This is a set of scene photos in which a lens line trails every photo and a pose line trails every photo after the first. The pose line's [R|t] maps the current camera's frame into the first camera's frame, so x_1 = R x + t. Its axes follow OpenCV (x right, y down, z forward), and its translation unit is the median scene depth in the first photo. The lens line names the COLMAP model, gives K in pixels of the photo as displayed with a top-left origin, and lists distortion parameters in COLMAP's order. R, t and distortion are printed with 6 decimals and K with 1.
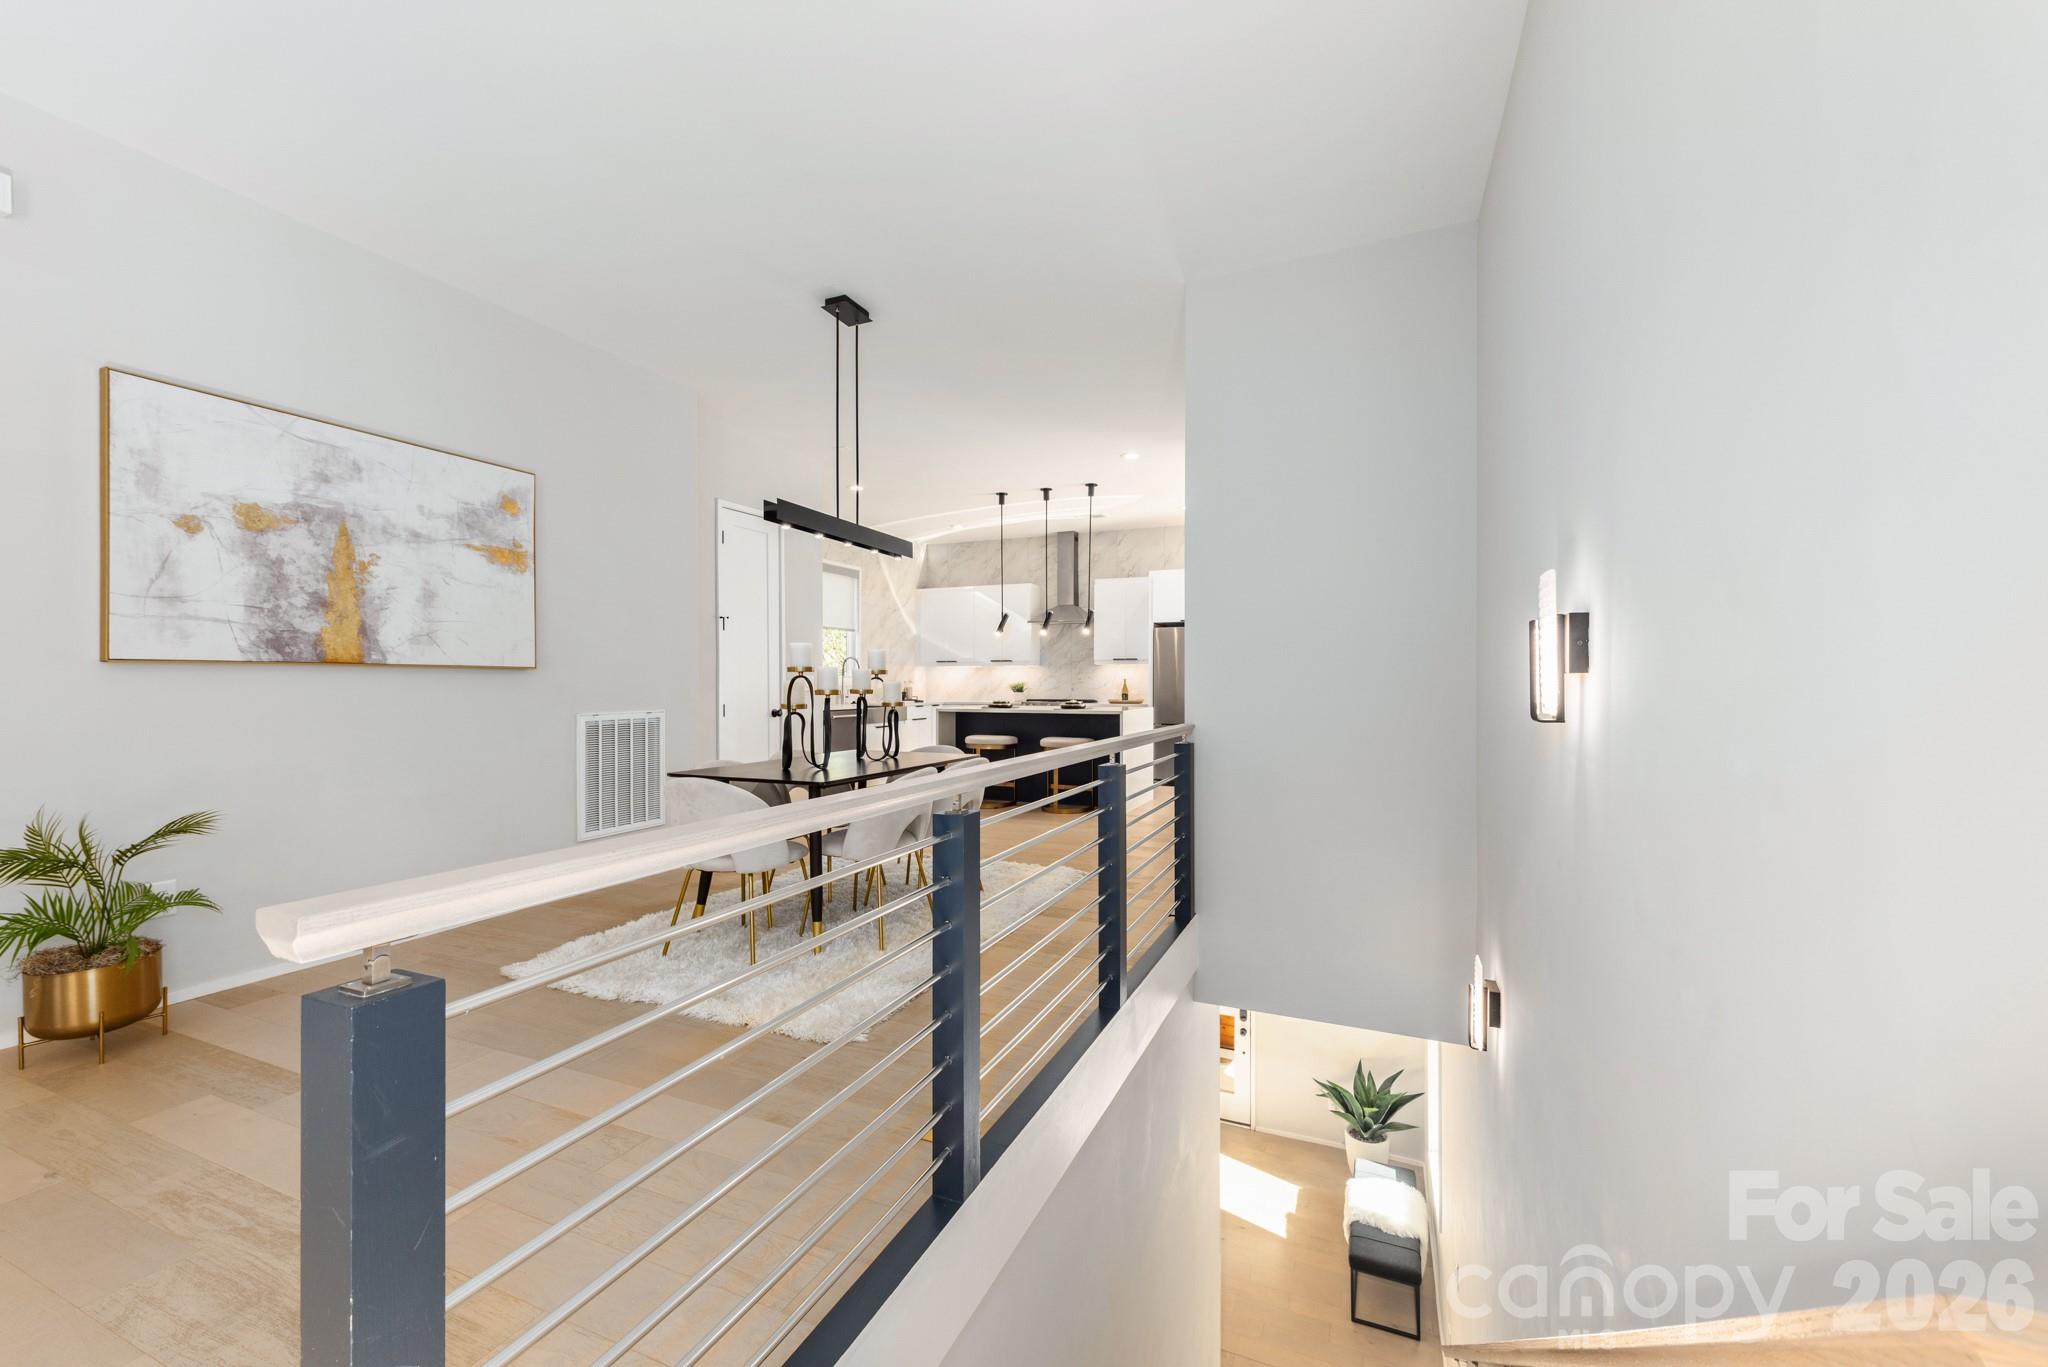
lens RADIAL K [[799.4, 0, 1037.9], [0, 799.4, 679.8], [0, 0, 1]] dist [0.005841, -0.001190]
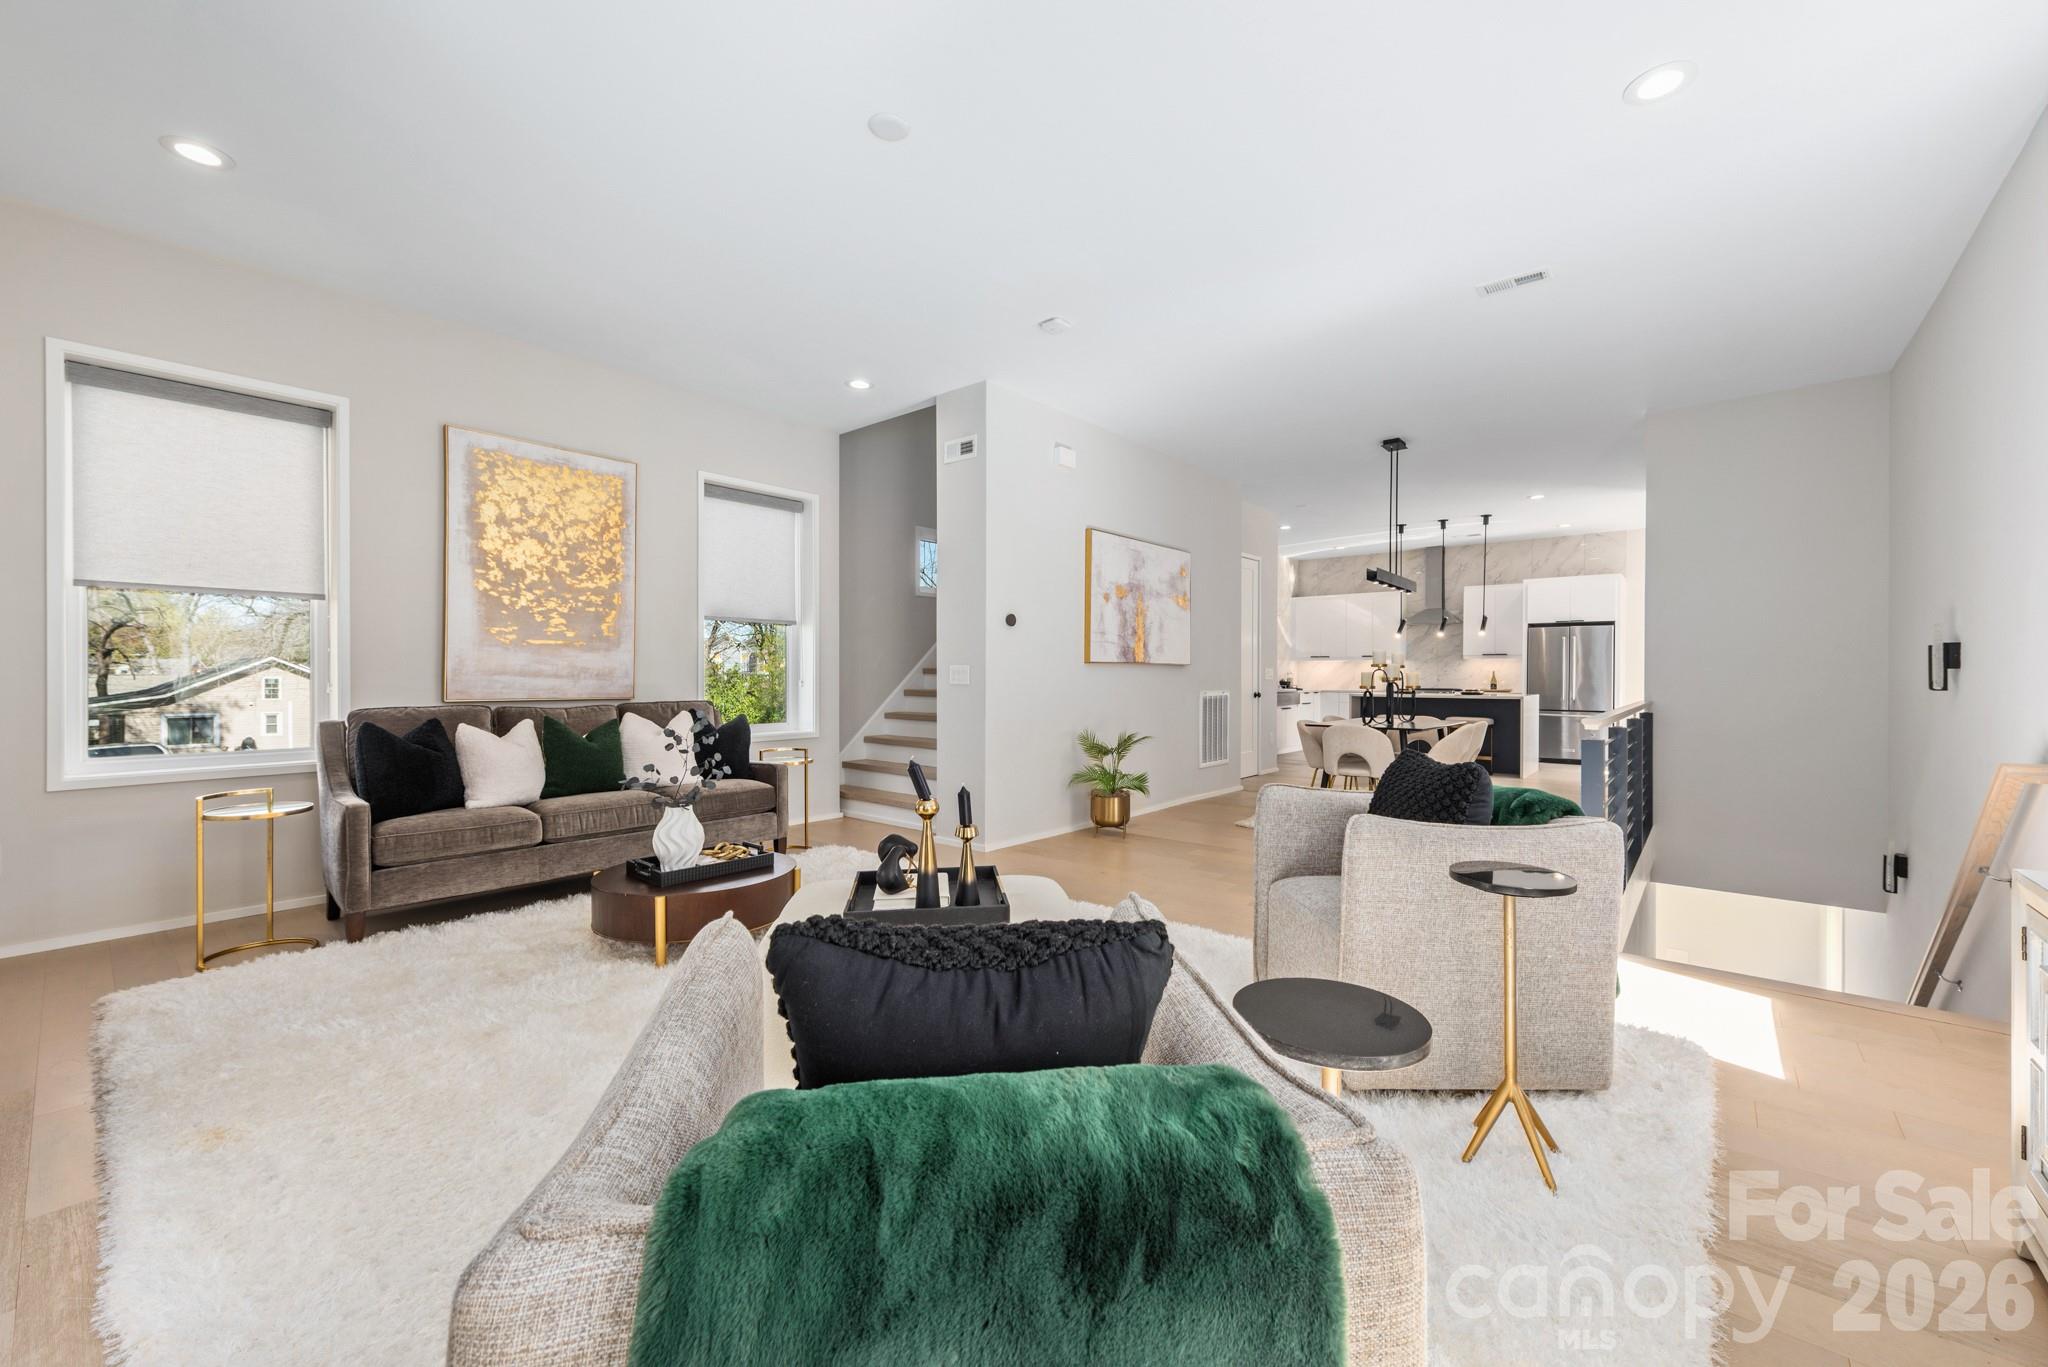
lens RADIAL K [[799.4, 0, 1033.6], [0, 799.4, 673.5], [0, 0, 1]] dist [0.005841, -0.001190]
pose [[0.955413, -0.000054, -0.295273, -0.511670], [0.000384, 0.999999, 0.001057, 0.002420], [0.295273, -0.001123, 0.955412, -0.867059]]
